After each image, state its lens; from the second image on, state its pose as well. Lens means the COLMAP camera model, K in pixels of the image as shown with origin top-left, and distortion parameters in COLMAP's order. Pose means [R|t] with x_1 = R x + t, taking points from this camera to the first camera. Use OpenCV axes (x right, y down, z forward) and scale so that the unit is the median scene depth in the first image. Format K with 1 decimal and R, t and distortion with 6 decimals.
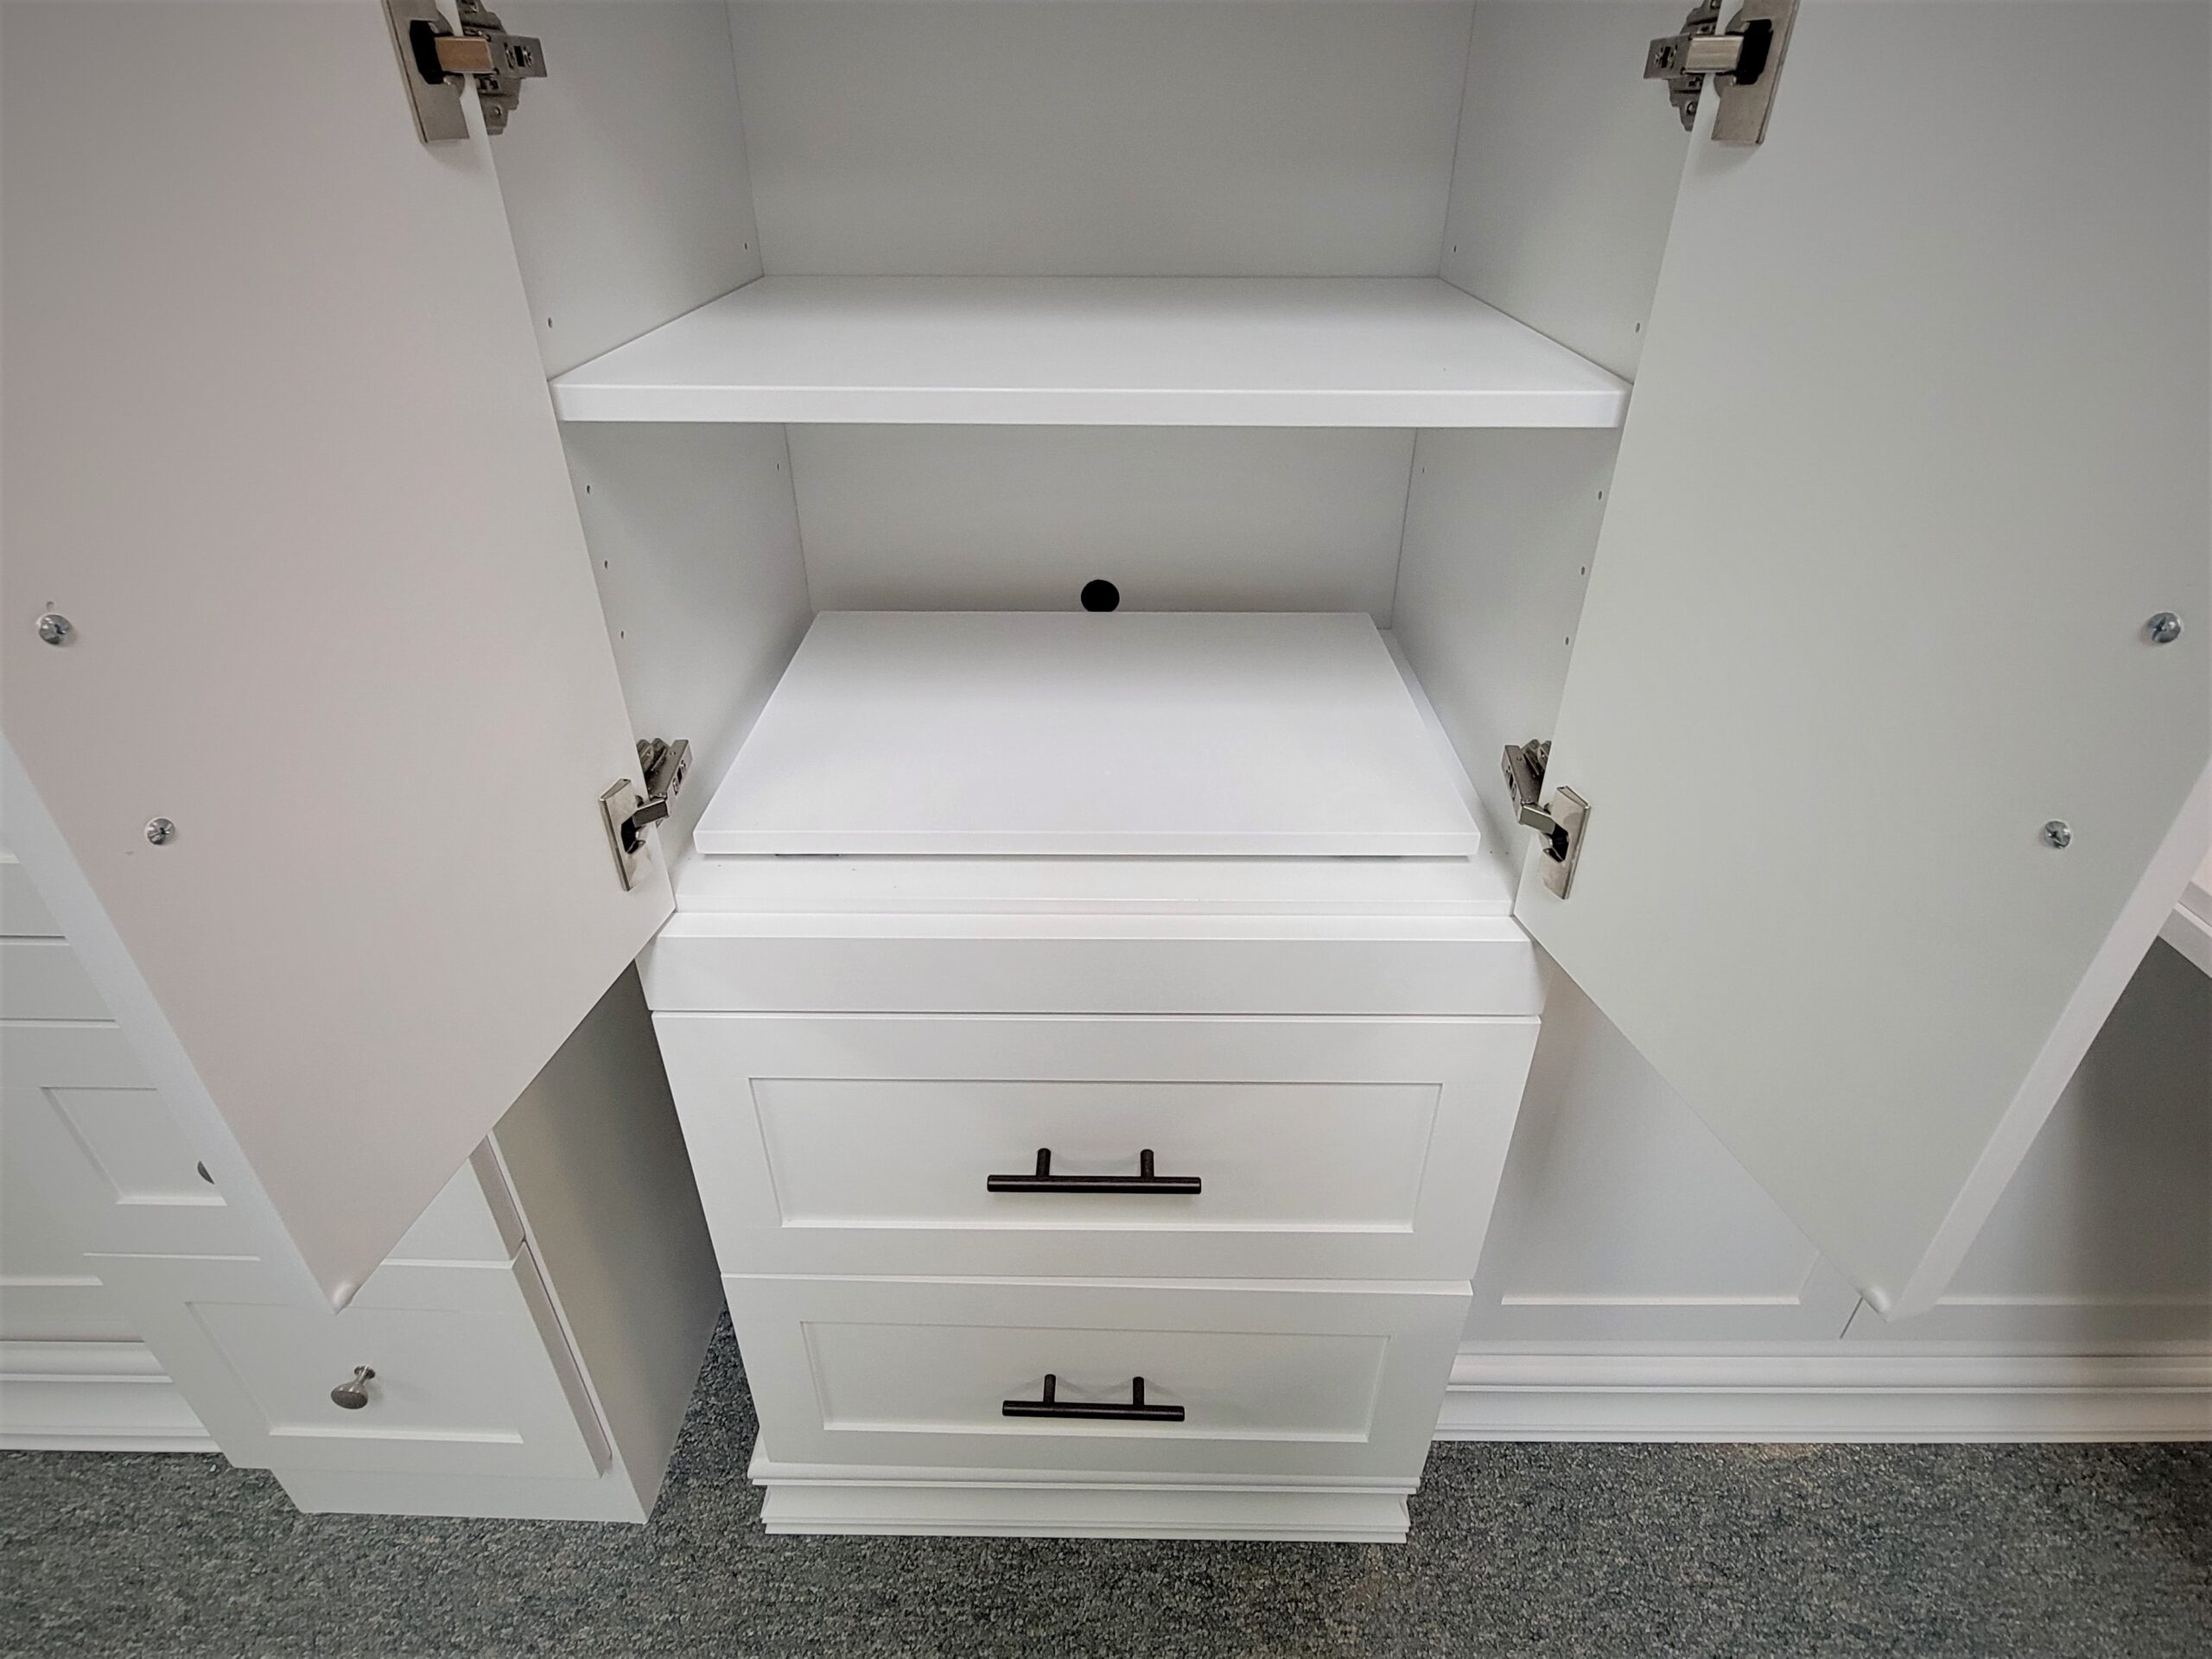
lens RADIAL K [[1152.1, 0, 1104.6], [0, 1152.1, 833.4], [0, 0, 1]] dist [0.000654, -0.004713]
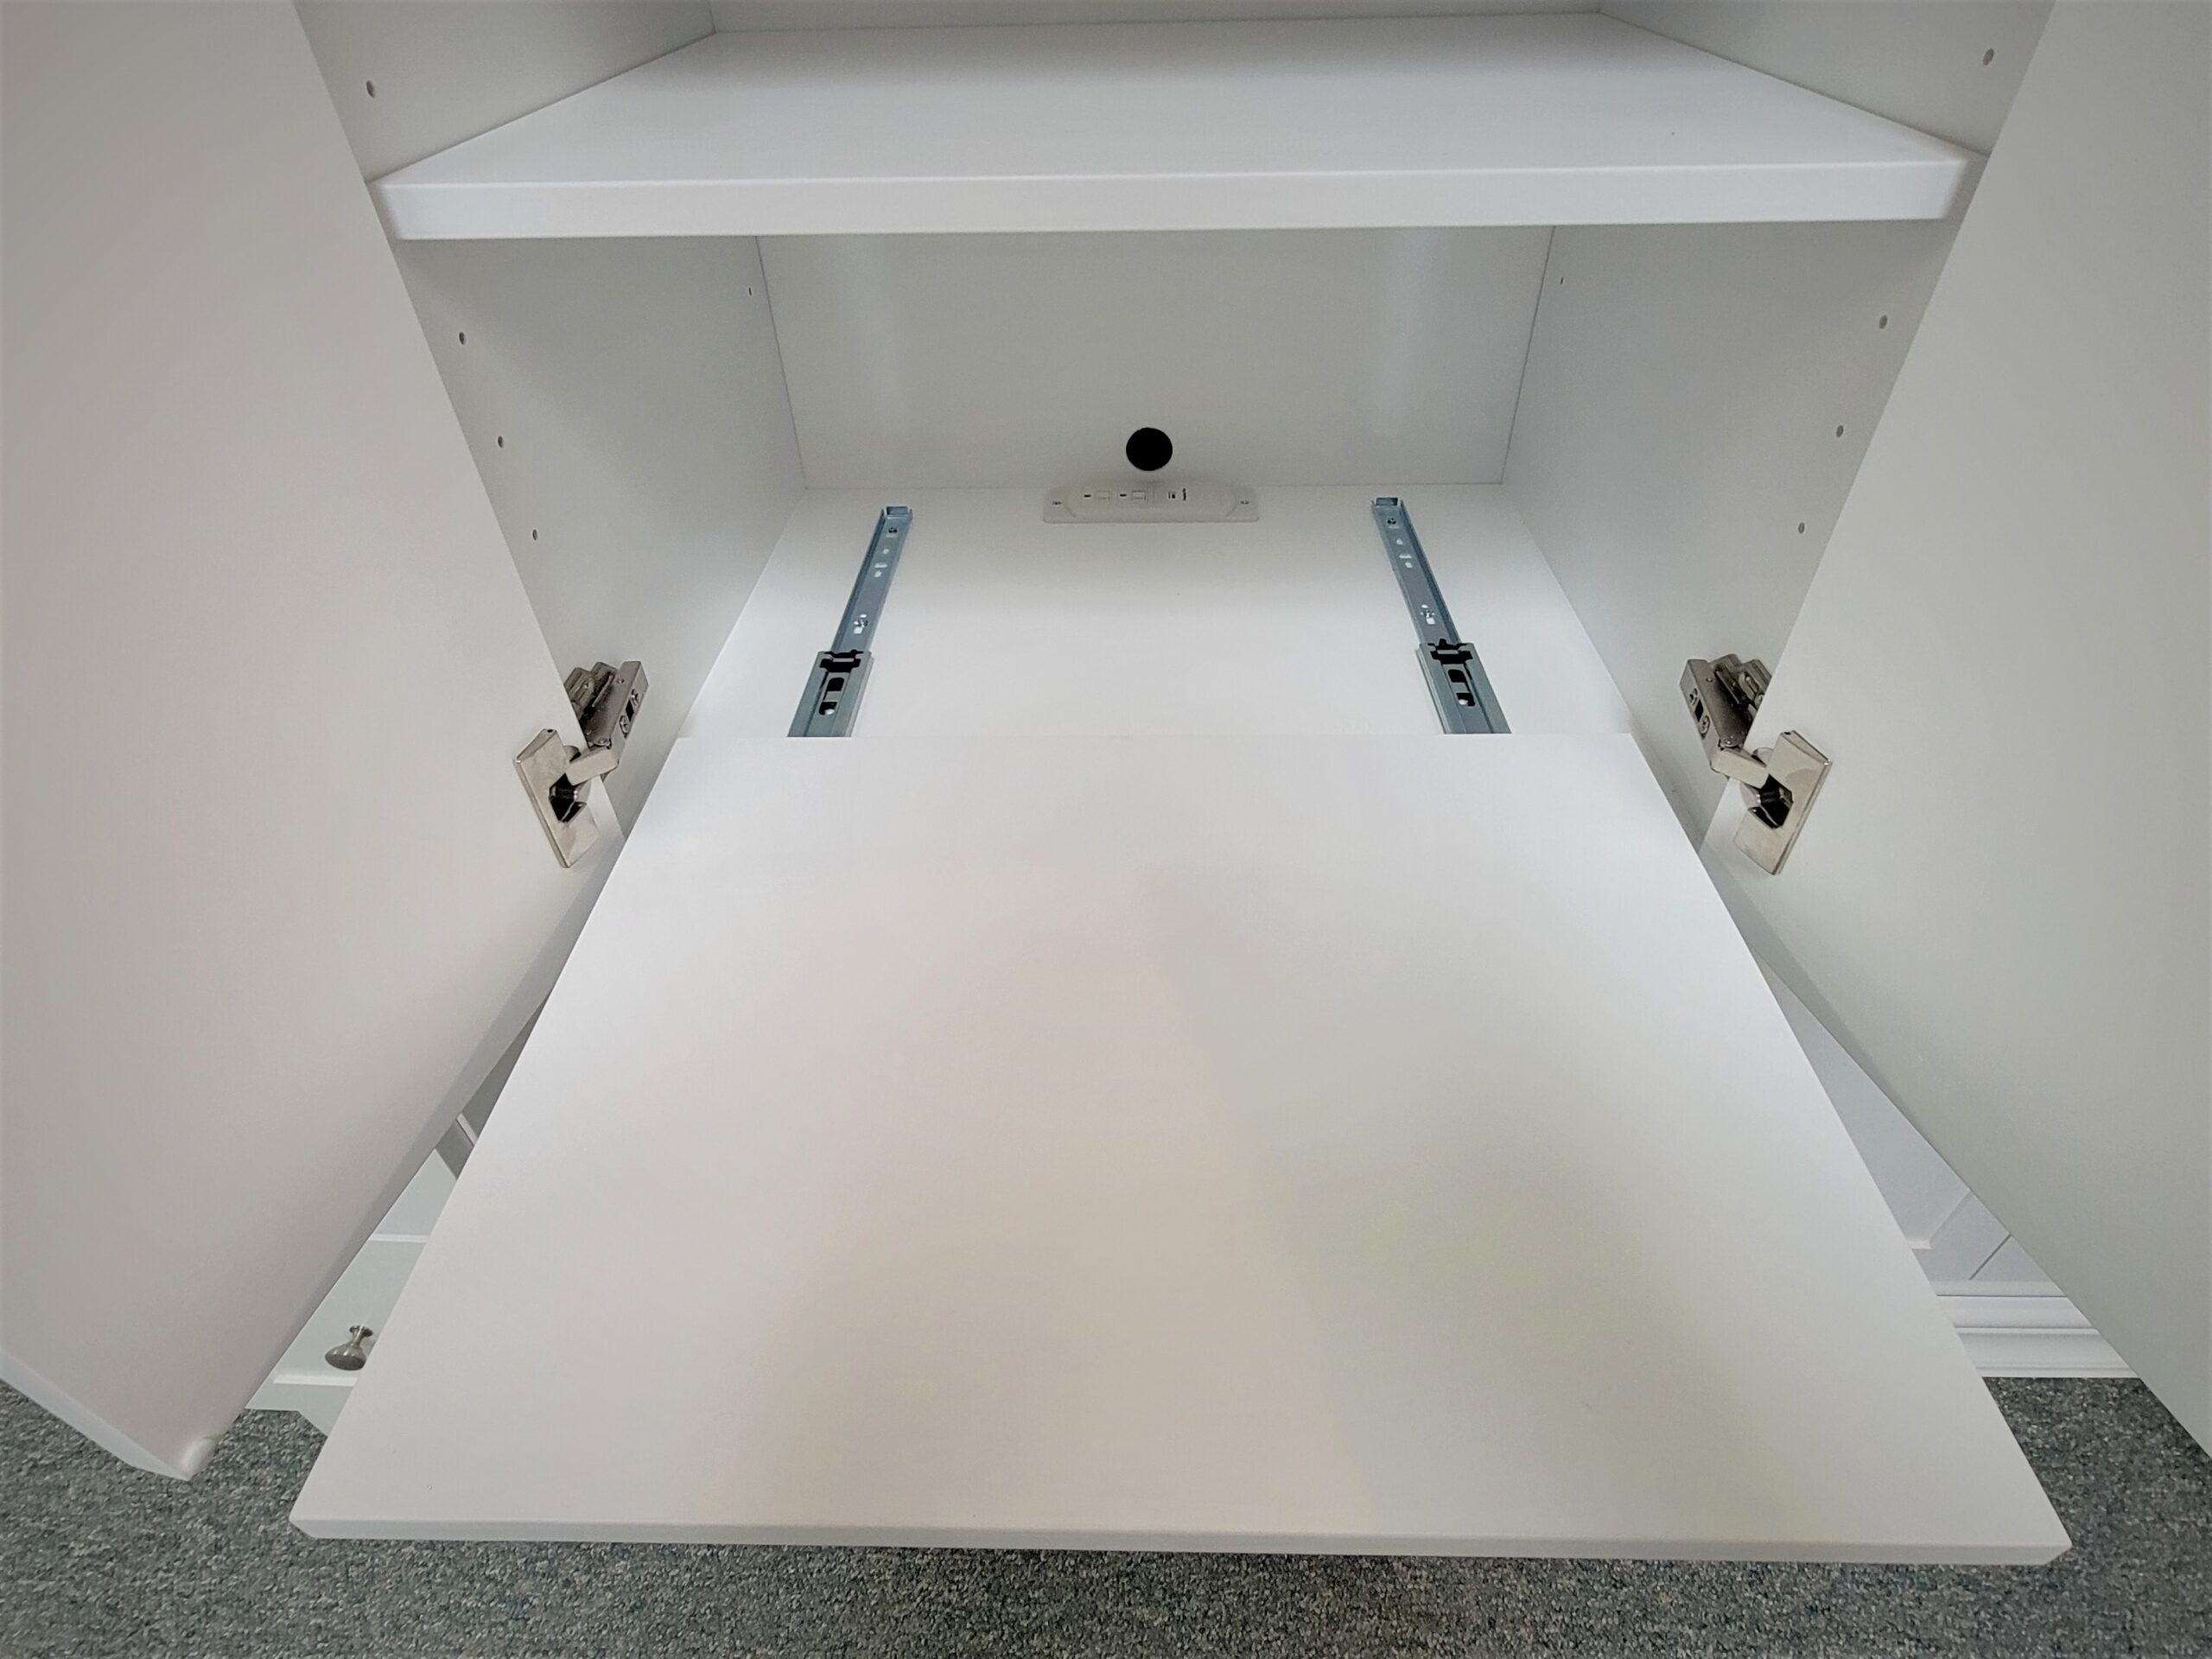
lens RADIAL K [[1152.1, 0, 1110.1], [0, 1152.1, 824.9], [0, 0, 1]] dist [0.000654, -0.004713]
pose [[0.999674, -0.007729, -0.024349, -0.013737], [0.010992, 0.990529, 0.136863, -0.050904], [0.023061, -0.137086, 0.990291, 0.141295]]
